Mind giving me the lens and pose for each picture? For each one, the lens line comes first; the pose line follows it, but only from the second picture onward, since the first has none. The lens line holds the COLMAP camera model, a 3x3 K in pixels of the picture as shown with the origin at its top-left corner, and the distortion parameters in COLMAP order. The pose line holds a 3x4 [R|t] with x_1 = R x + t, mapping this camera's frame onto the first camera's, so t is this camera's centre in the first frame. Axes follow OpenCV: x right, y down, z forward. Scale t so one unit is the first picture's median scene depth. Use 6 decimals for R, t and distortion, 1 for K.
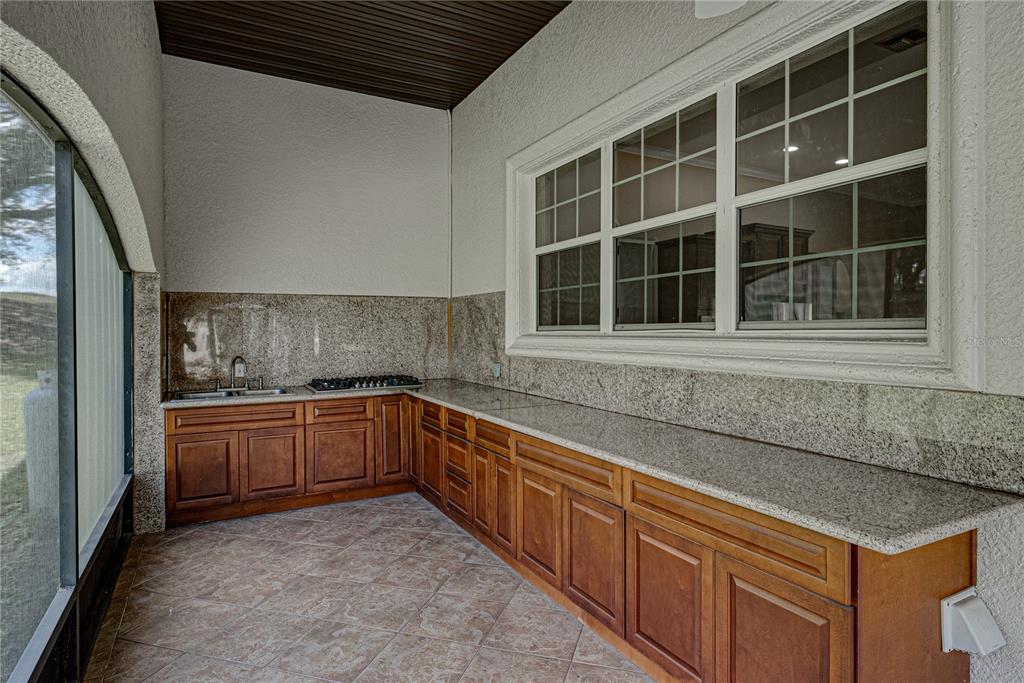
lens RADIAL K [[558.3, 0, 512.0], [0, 558.3, 341.5], [0, 0, 1]] dist [-0.000132, 0.000107]
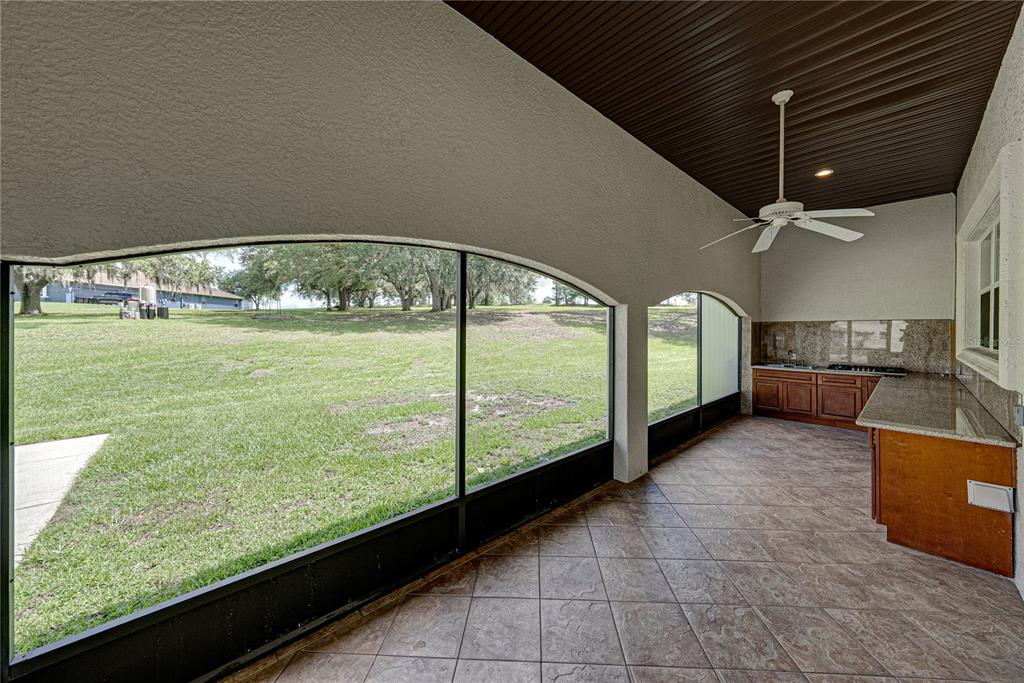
lens RADIAL K [[367.6, 0, 516.2], [0, 367.6, 328.9], [0, 0, 1]] dist [0.000114, 0.000007]
pose [[0.244918, 0.008190, -0.969509, 0.725631], [-0.019165, 0.999810, 0.003604, -0.045948], [0.969354, 0.017697, 0.245028, -0.466948]]
